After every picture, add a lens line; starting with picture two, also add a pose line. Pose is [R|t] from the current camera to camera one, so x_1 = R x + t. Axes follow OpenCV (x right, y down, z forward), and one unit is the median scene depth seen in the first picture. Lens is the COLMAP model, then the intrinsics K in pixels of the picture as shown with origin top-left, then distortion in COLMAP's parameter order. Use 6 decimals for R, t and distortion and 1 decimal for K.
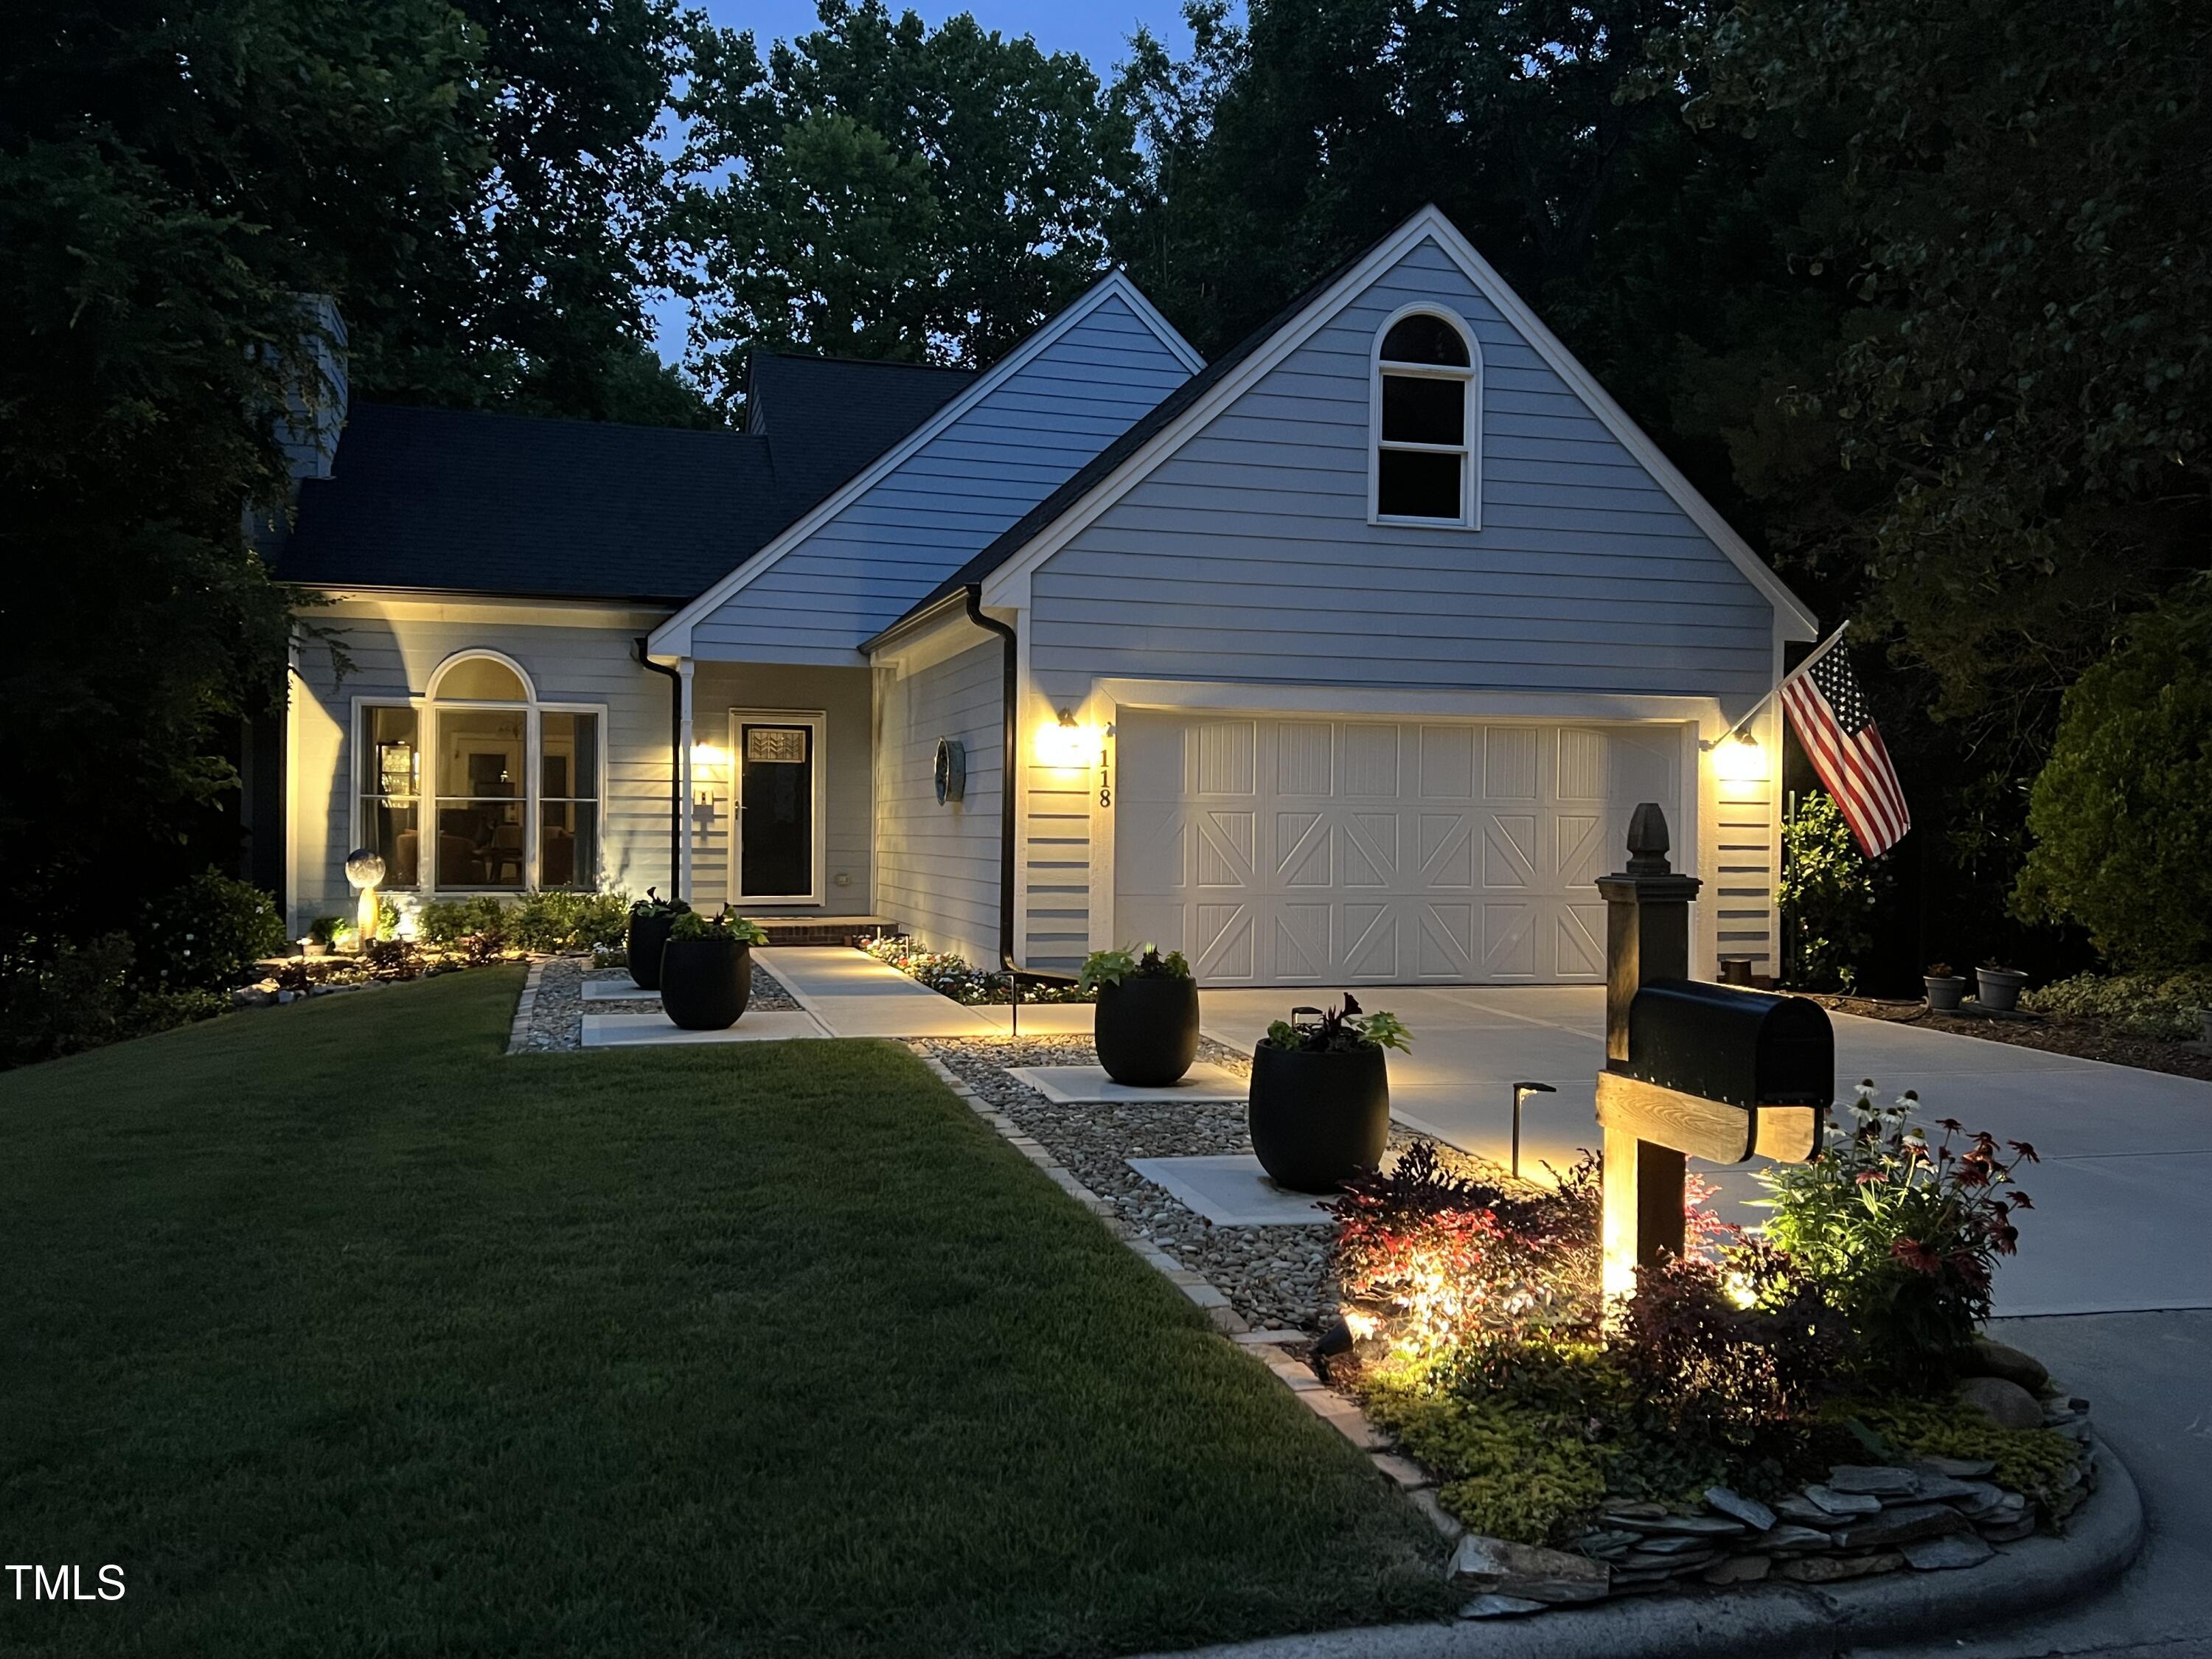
lens RADIAL K [[1843.5, 0, 1107.8], [0, 1843.5, 844.7], [0, 0, 1]] dist [0.128195, -0.095442]
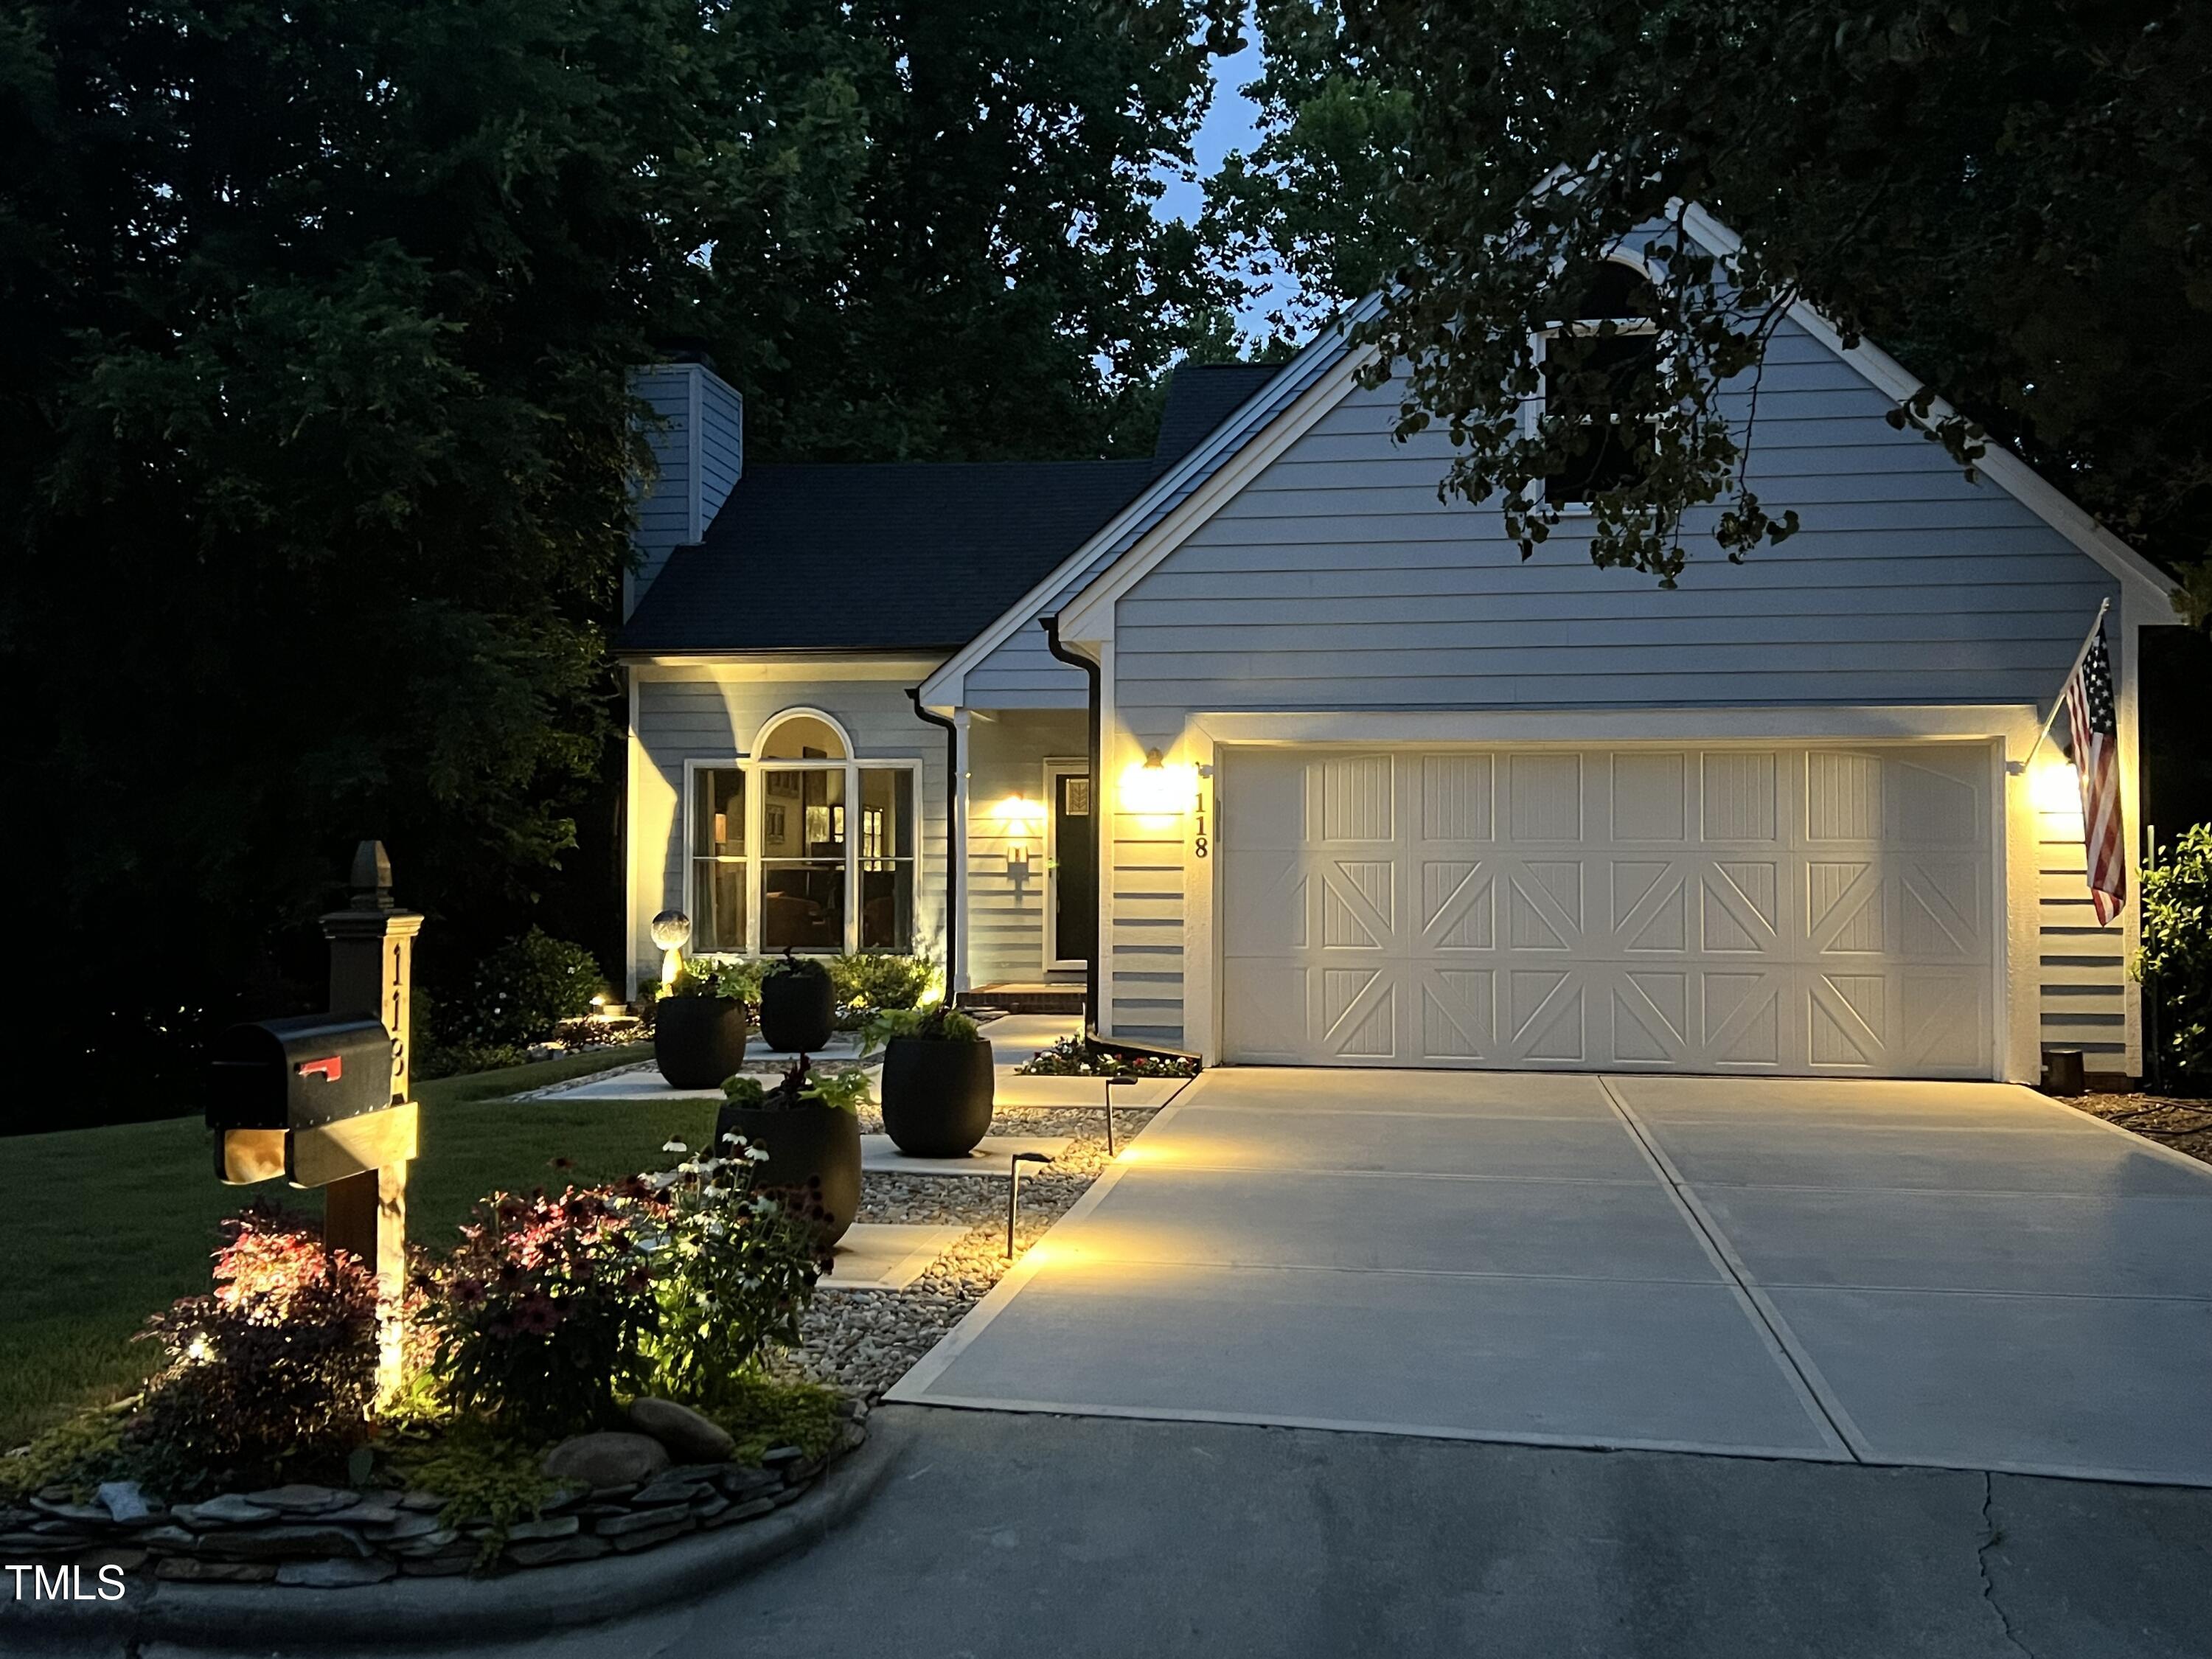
lens RADIAL K [[2185.2, 0, 1106.0], [0, 2185.2, 829.5], [0, 0, 1]] dist [0.214617, -0.472245]
pose [[0.912639, -0.018823, -0.408333, 0.349016], [0.003467, 0.999260, -0.038315, 0.005690], [0.408751, 0.033552, 0.912029, 0.016973]]
